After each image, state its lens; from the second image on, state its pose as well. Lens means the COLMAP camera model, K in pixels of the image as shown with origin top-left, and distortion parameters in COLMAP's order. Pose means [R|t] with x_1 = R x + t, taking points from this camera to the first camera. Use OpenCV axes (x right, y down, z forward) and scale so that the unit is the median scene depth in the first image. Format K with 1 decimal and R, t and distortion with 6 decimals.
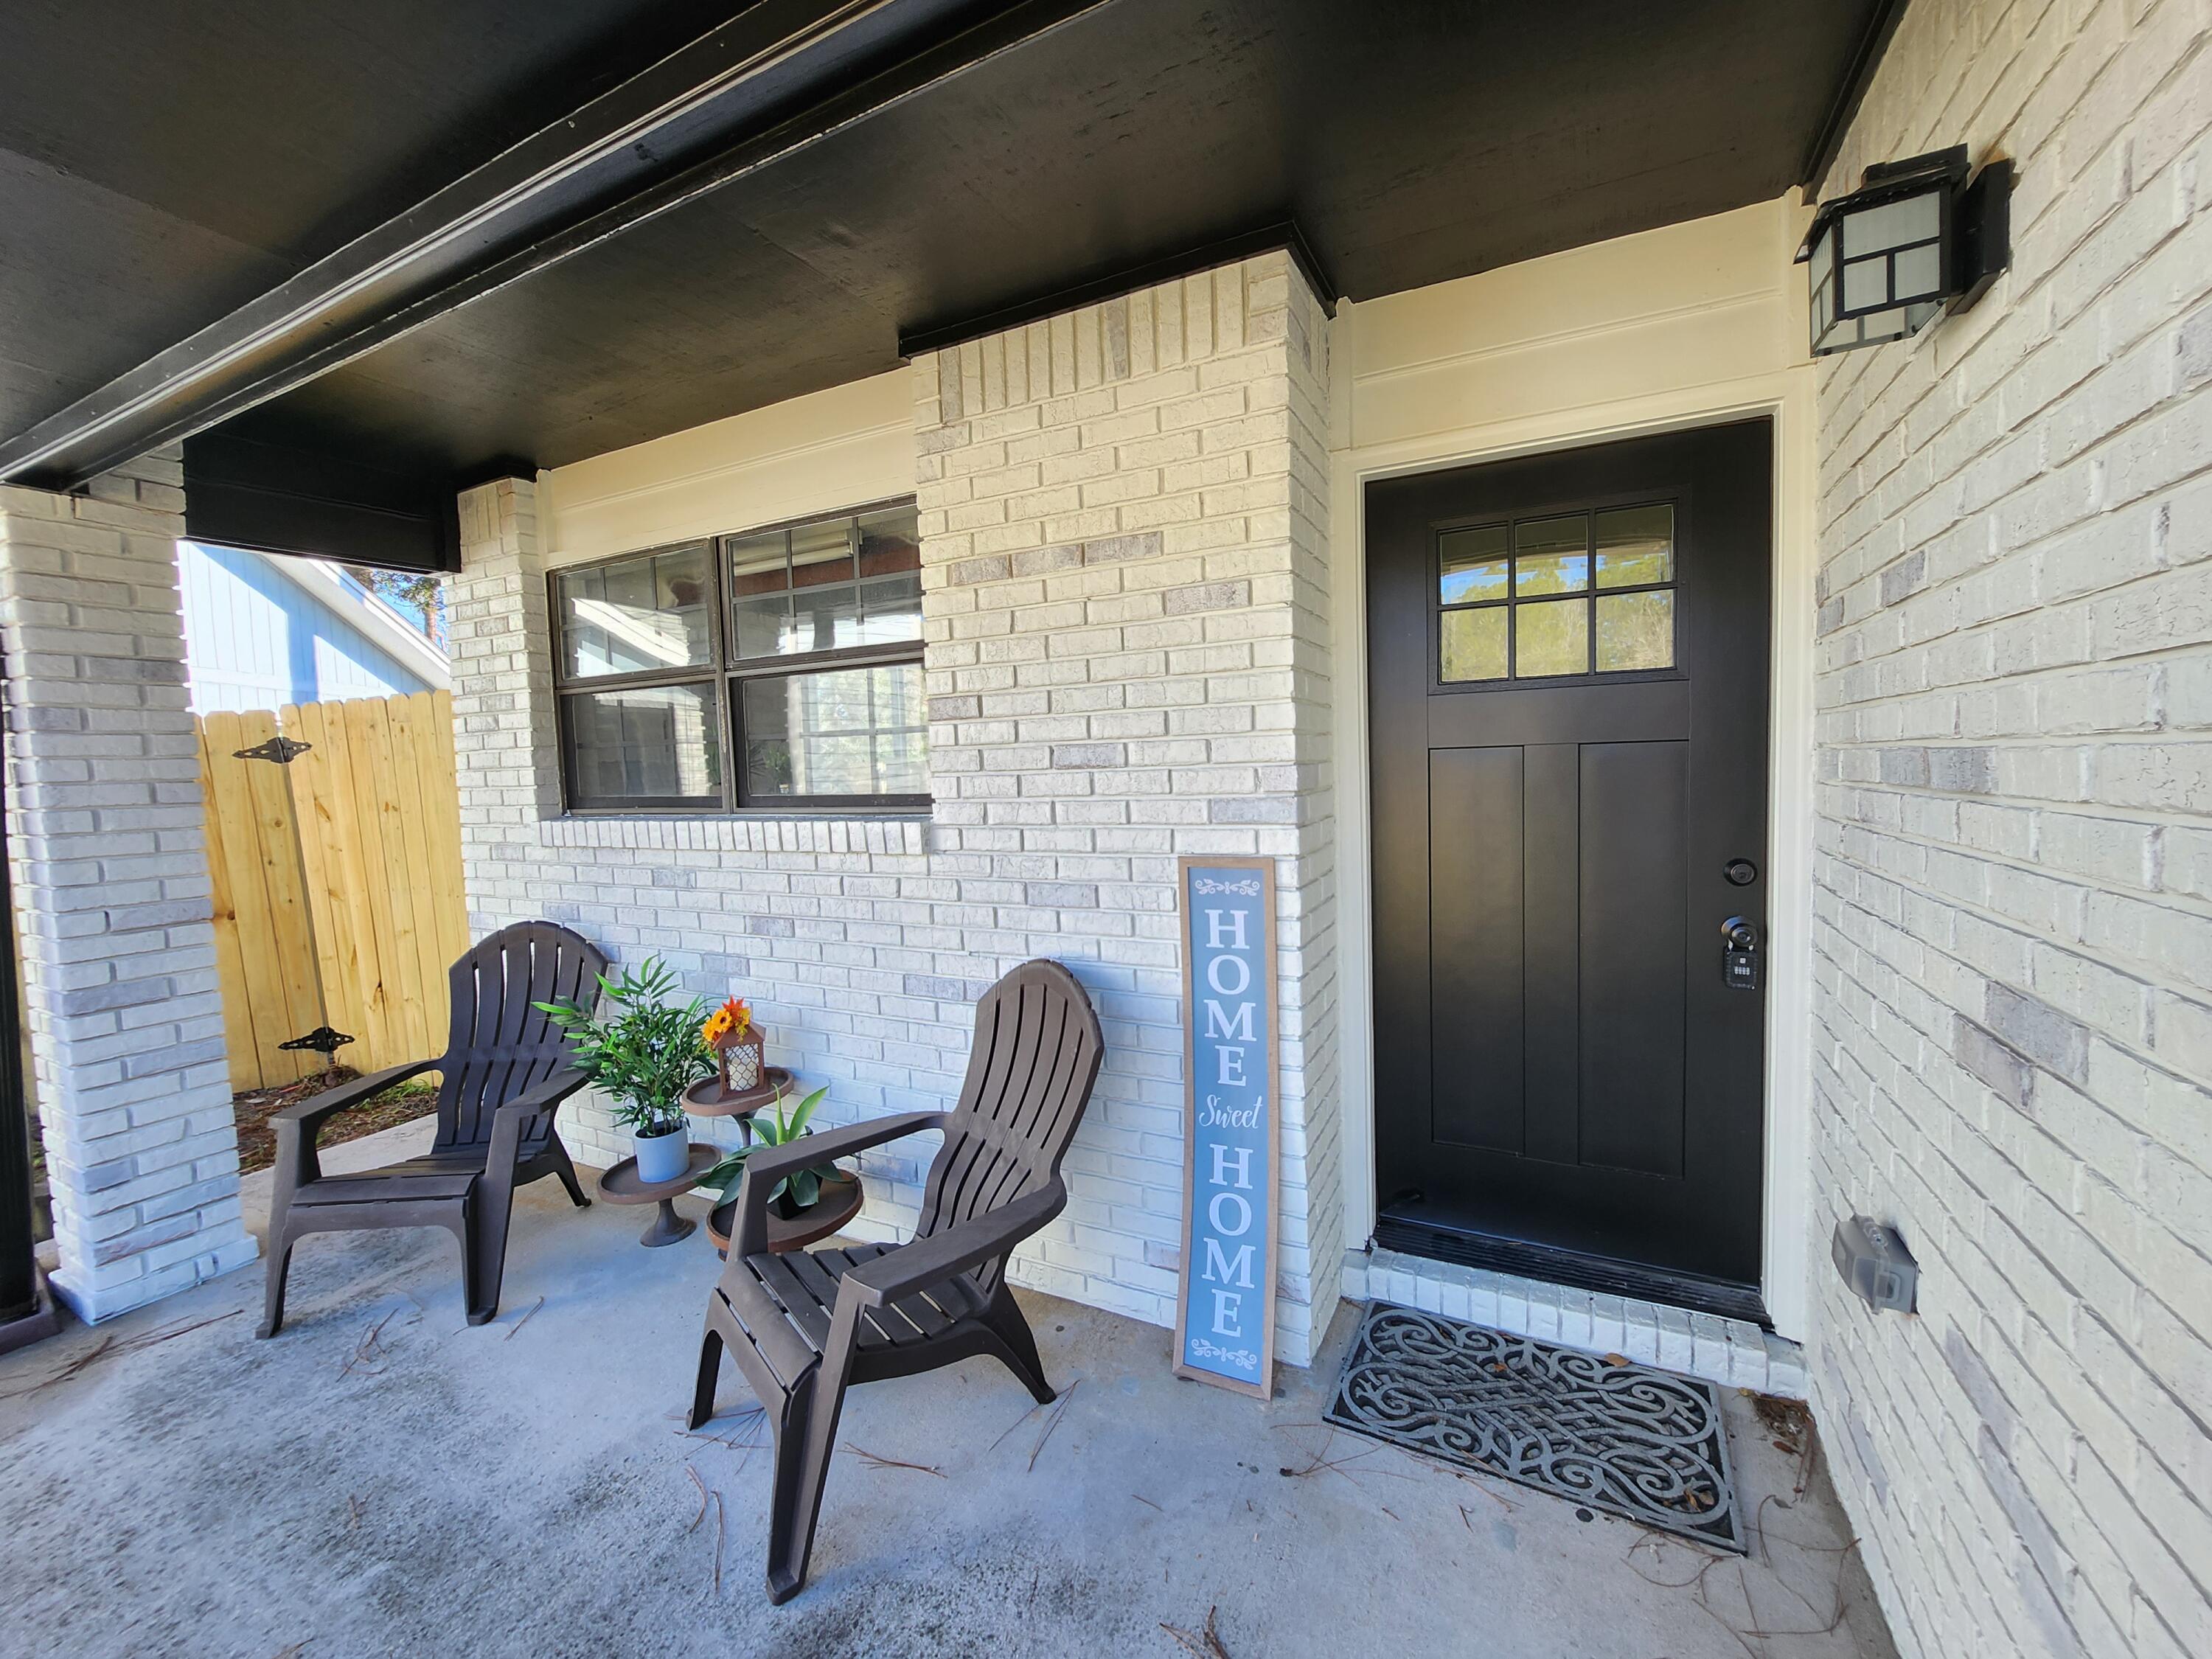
lens RADIAL K [[872.5, 0, 1145.9], [0, 872.5, 816.5], [0, 0, 1]] dist [-0.008990, 0.000254]
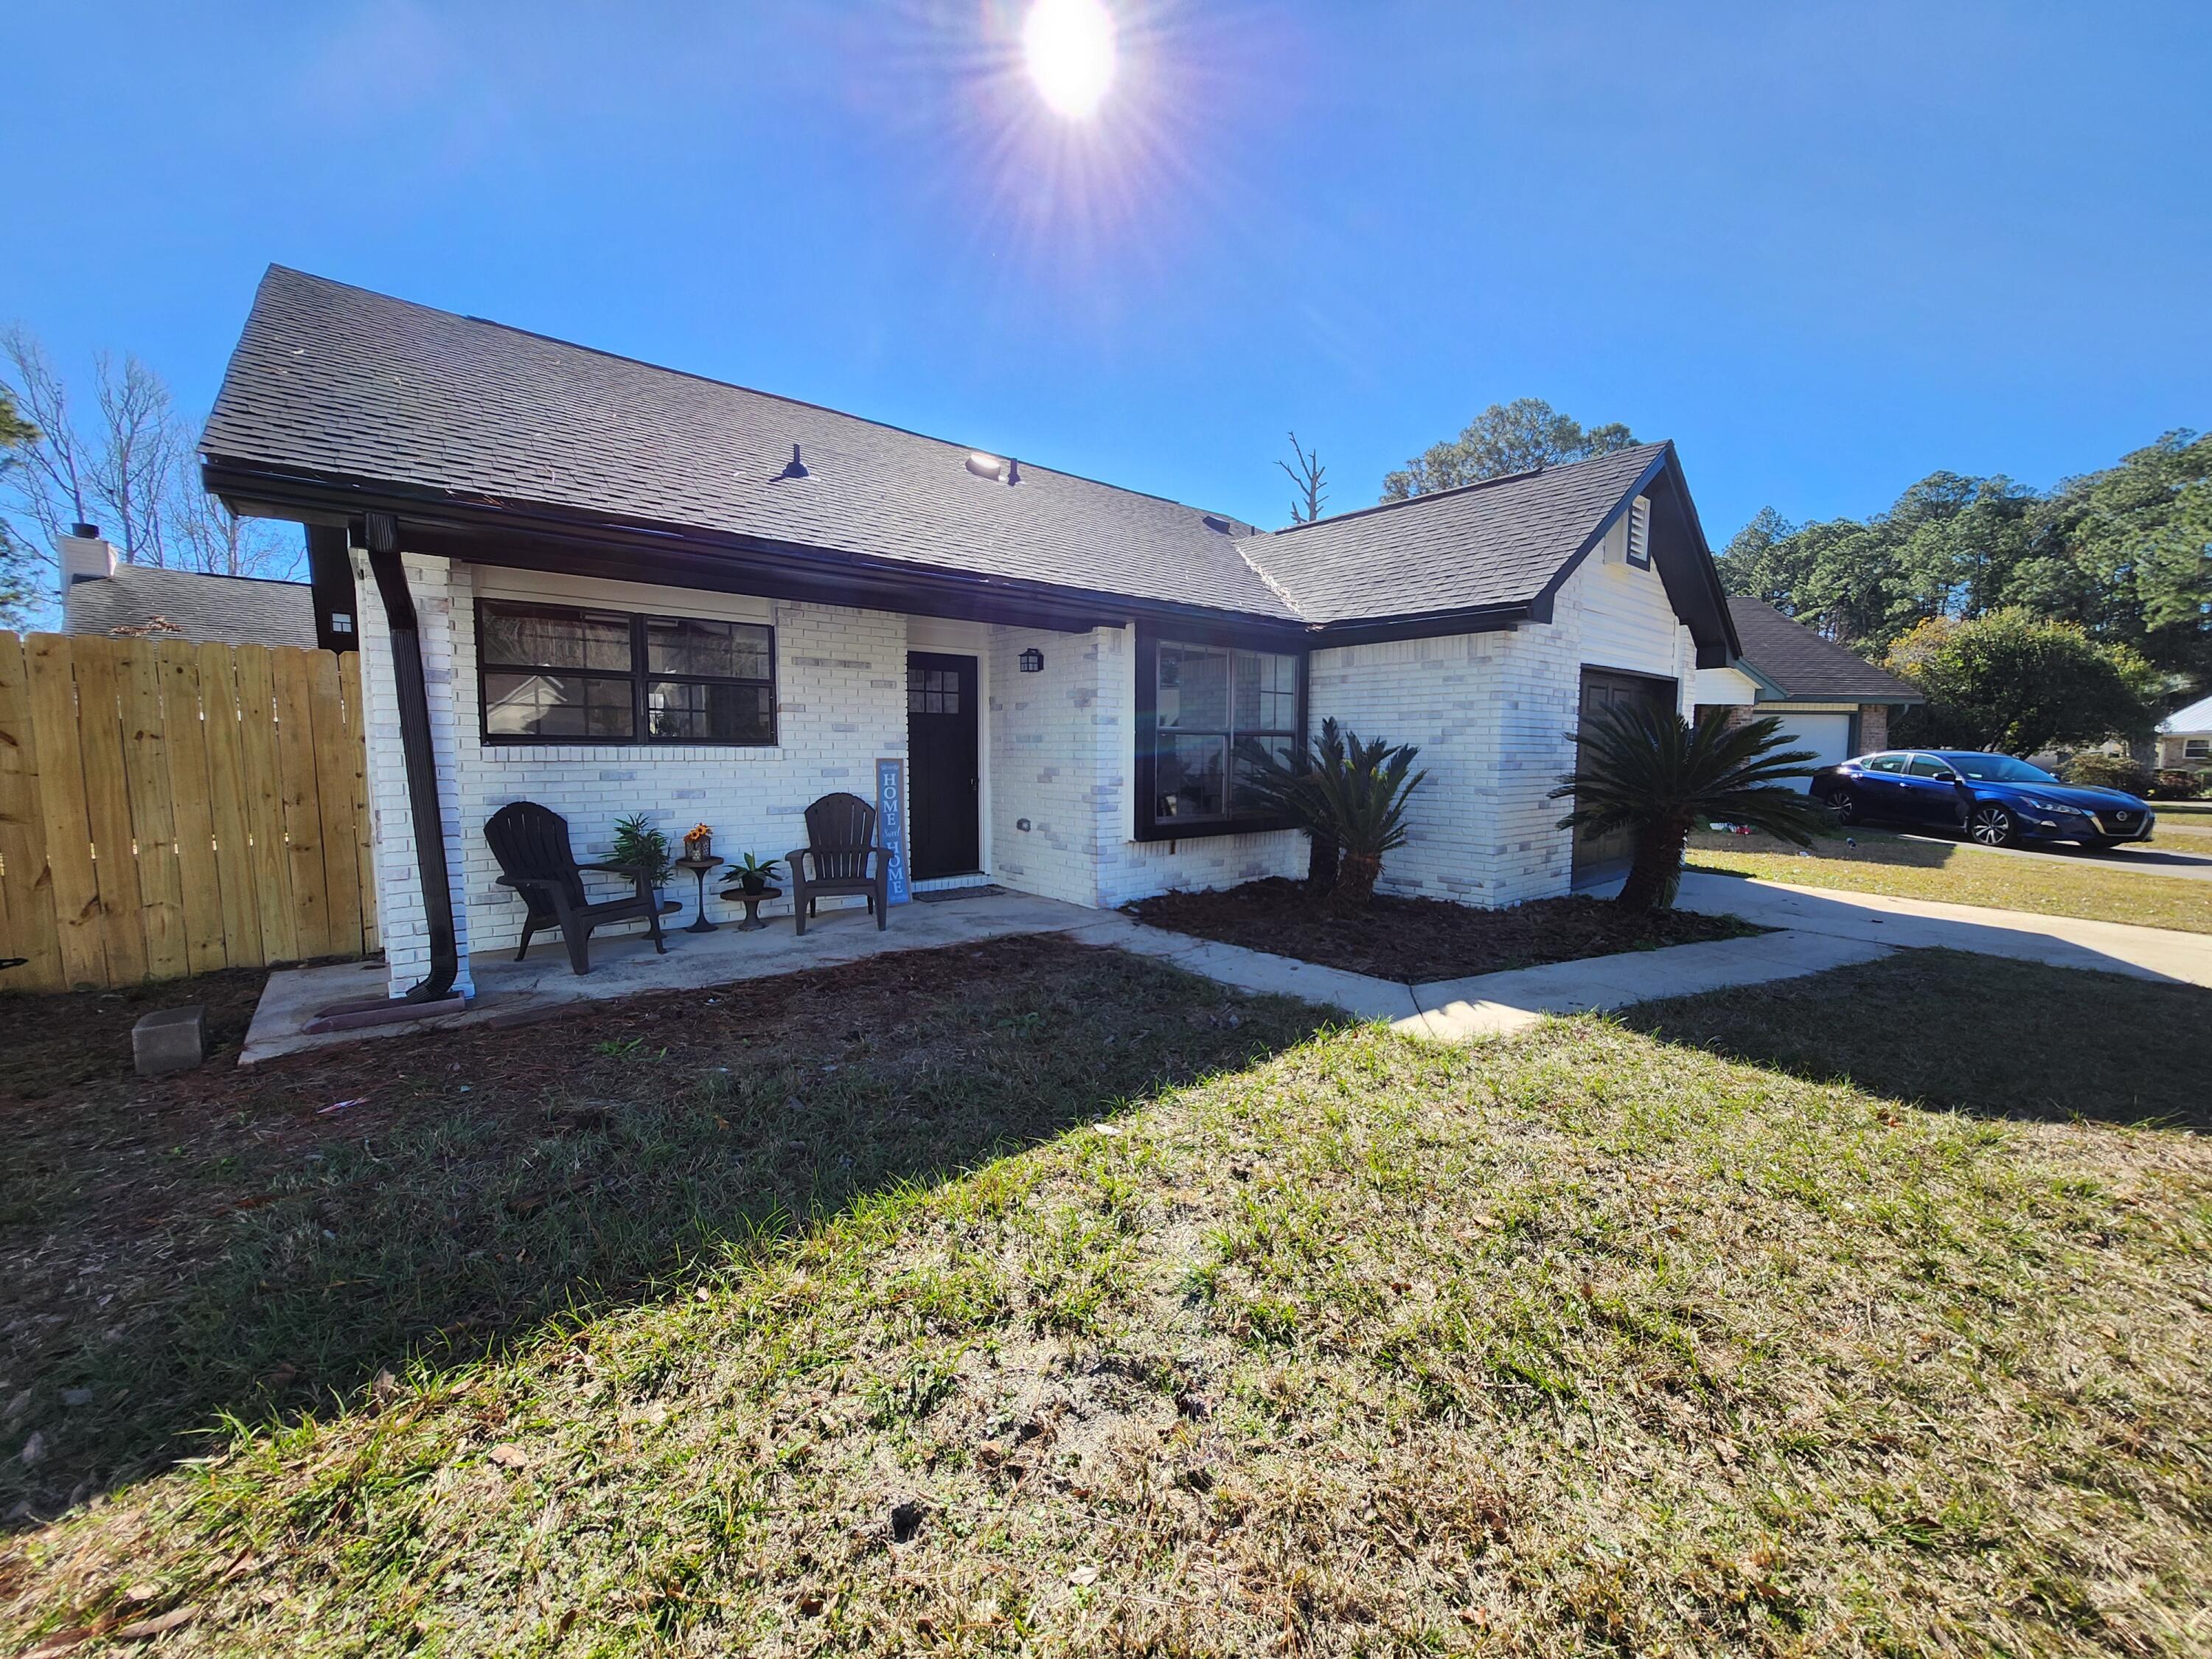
lens RADIAL K [[882.4, 0, 1116.9], [0, 882.4, 824.8], [0, 0, 1]] dist [0.000963, 0.000137]
pose [[0.399943, -0.043052, 0.915528, -2.462413], [0.040954, 0.998738, 0.029075, 0.215789], [-0.915625, 0.025866, 0.401201, -1.103117]]
